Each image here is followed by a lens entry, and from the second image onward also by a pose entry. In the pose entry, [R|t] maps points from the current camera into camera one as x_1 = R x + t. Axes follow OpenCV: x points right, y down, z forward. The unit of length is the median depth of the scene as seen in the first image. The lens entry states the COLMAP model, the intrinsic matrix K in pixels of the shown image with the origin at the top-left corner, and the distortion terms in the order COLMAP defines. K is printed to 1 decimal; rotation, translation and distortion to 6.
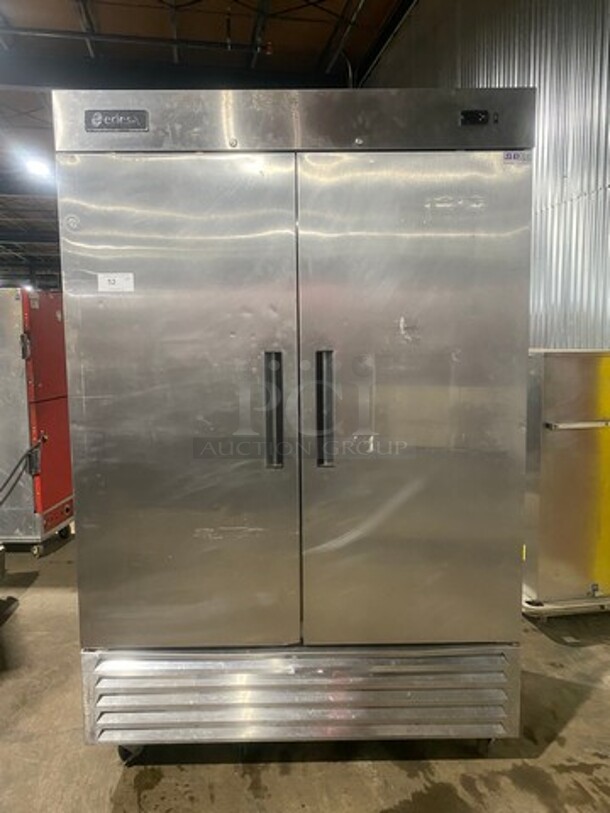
lens RADIAL K [[609.1, 0, 306.1], [0, 609.1, 405.7], [0, 0, 1]] dist [0.008744, -0.003494]
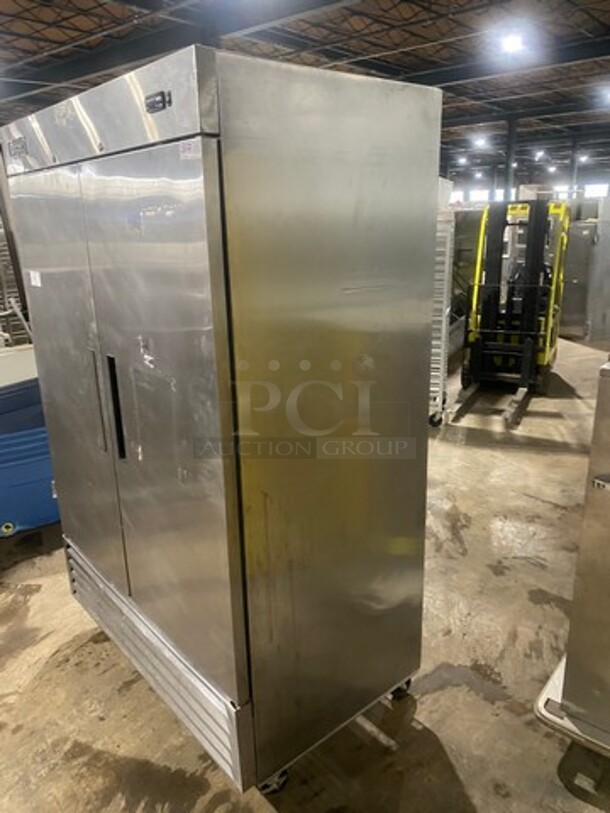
lens RADIAL K [[609.1, 0, 307.0], [0, 609.1, 407.5], [0, 0, 1]] dist [0.008744, -0.003494]
pose [[0.644112, 0.226196, -0.730723, 0.643764], [-0.070981, 0.968831, 0.237335, -0.172872], [0.761631, -0.101003, 0.640091, 0.360911]]
